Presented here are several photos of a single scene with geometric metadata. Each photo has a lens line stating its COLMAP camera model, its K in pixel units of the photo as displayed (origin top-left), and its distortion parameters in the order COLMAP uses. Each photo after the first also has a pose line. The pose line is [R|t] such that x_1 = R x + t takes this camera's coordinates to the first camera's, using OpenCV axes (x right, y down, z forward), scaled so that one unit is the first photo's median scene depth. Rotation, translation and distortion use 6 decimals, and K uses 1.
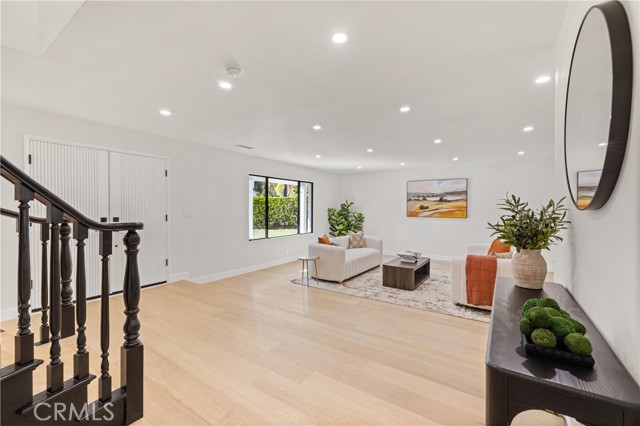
lens RADIAL K [[271.2, 0, 322.6], [0, 271.2, 209.0], [0, 0, 1]] dist [0.001084, 0.000188]
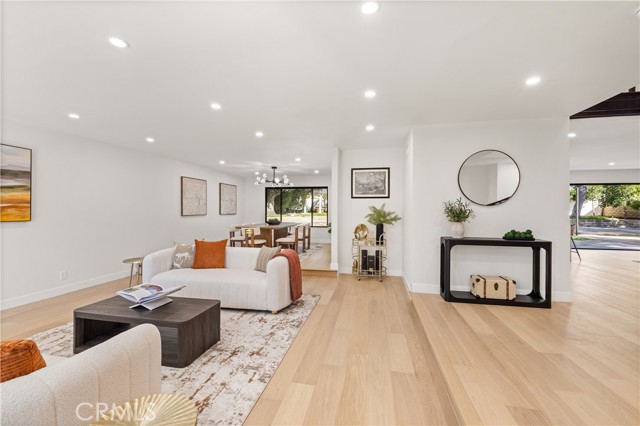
lens RADIAL K [[271.2, 0, 322.6], [0, 271.2, 209.0], [0, 0, 1]] dist [0.001084, 0.000188]
pose [[-0.401992, 0.004121, 0.915634, -0.419427], [0.003758, 0.999989, -0.002851, 0.024388], [-0.915636, 0.002295, -0.402003, 1.390433]]
